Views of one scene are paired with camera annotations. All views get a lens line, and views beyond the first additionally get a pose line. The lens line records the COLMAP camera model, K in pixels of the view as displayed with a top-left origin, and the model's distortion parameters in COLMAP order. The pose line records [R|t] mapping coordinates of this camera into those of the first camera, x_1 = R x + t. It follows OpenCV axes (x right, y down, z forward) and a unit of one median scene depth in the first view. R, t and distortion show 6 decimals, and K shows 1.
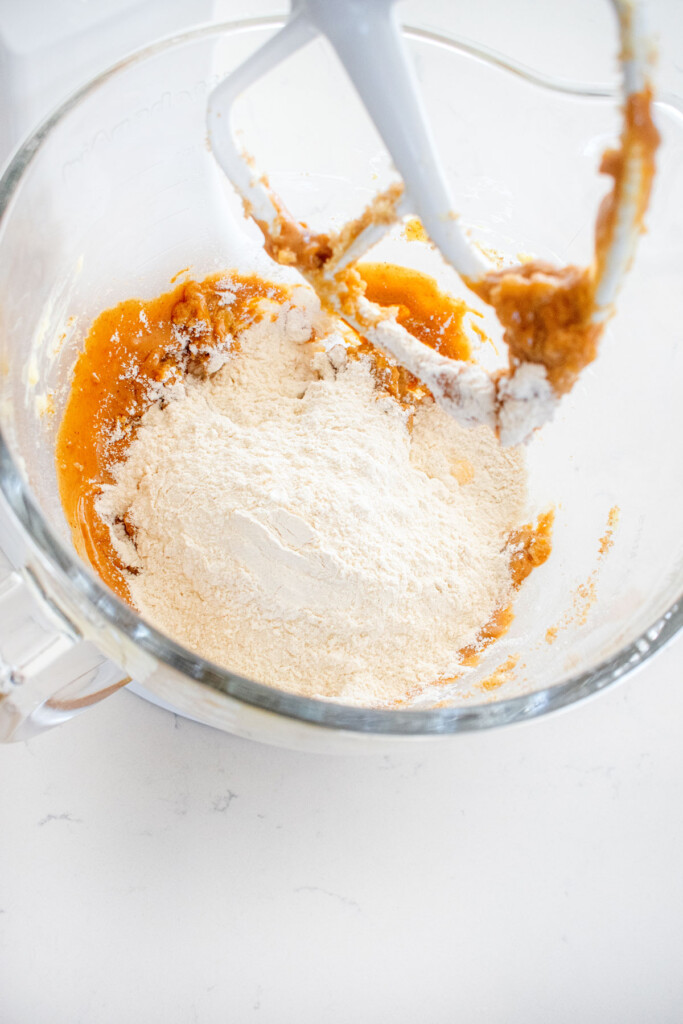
lens RADIAL K [[933.1, 0, 339.6], [0, 933.1, 511.0], [0, 0, 1]] dist [-0.090292, 0.000000]
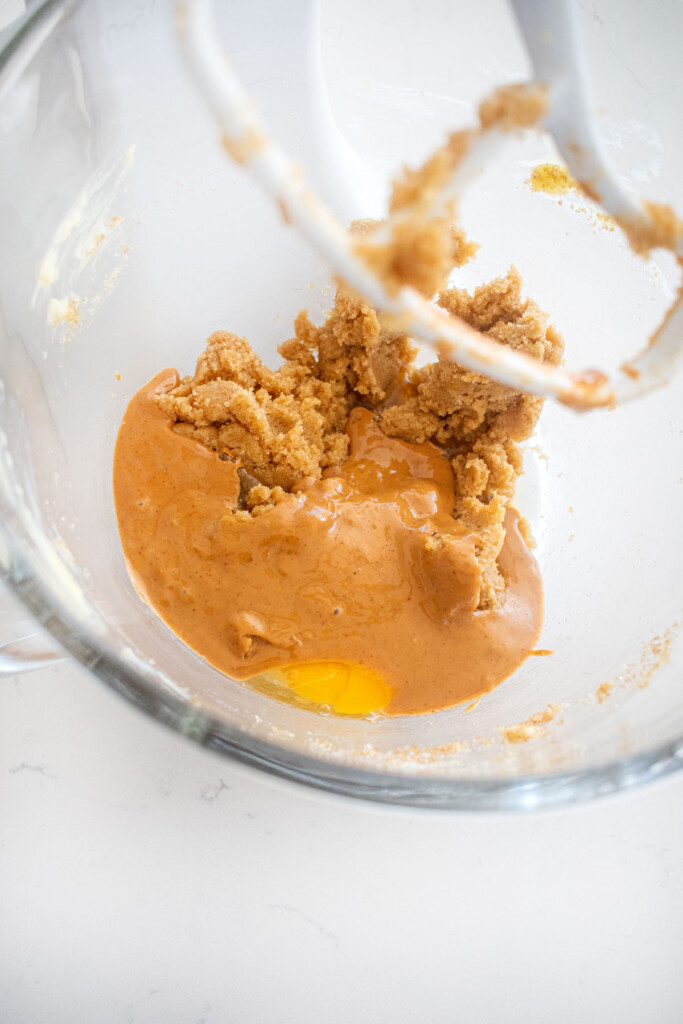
lens RADIAL K [[933.1, 0, 345.0], [0, 933.1, 508.6], [0, 0, 1]] dist [-0.090292, 0.000000]
pose [[0.973005, 0.182563, -0.141178, 0.090866], [-0.178700, 0.983103, 0.039678, -0.013616], [0.146037, -0.013379, 0.989189, 0.171028]]
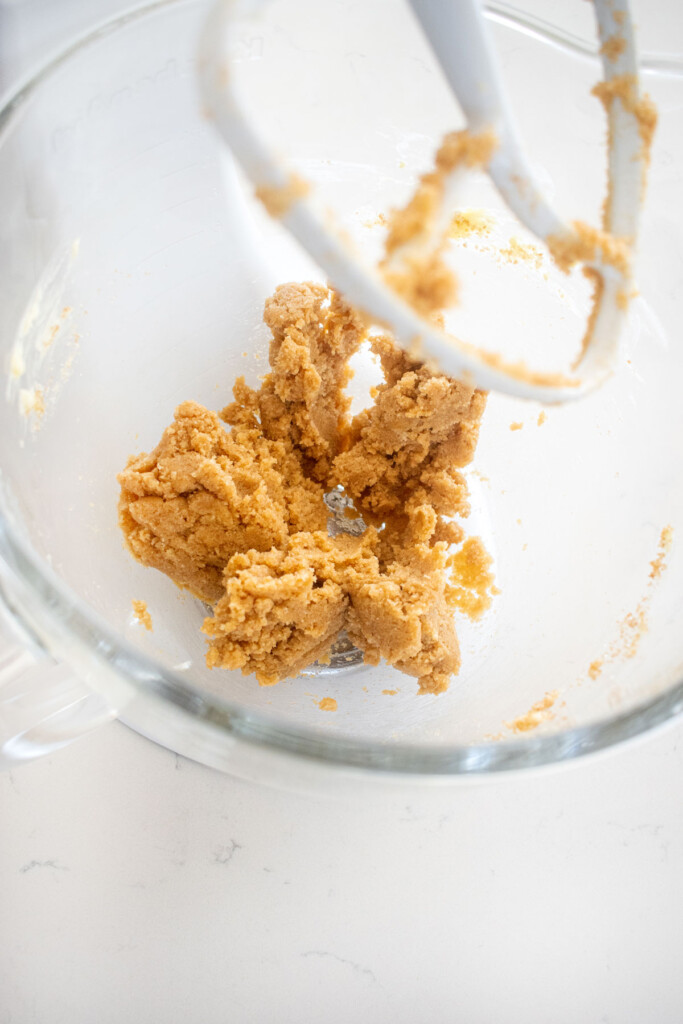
lens RADIAL K [[933.1, 0, 341.4], [0, 933.1, 512.4], [0, 0, 1]] dist [-0.090292, 0.000000]
pose [[0.999130, 0.015541, -0.038699, 0.020004], [-0.017567, 0.998462, -0.052578, 0.034755], [0.037822, 0.053212, 0.997867, 0.109728]]
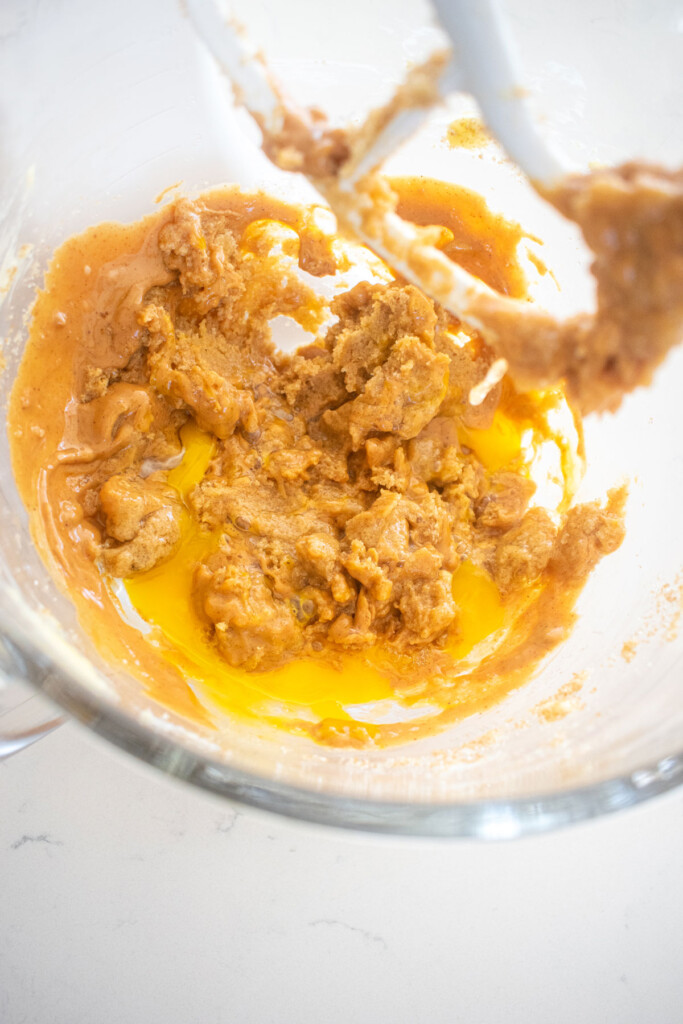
lens RADIAL K [[933.1, 0, 341.0], [0, 933.1, 510.9], [0, 0, 1]] dist [-0.090292, 0.000000]
pose [[0.999432, 0.004016, -0.033449, 0.008300], [-0.001703, 0.997621, 0.068913, -0.037616], [0.033646, -0.068817, 0.997062, 0.207870]]
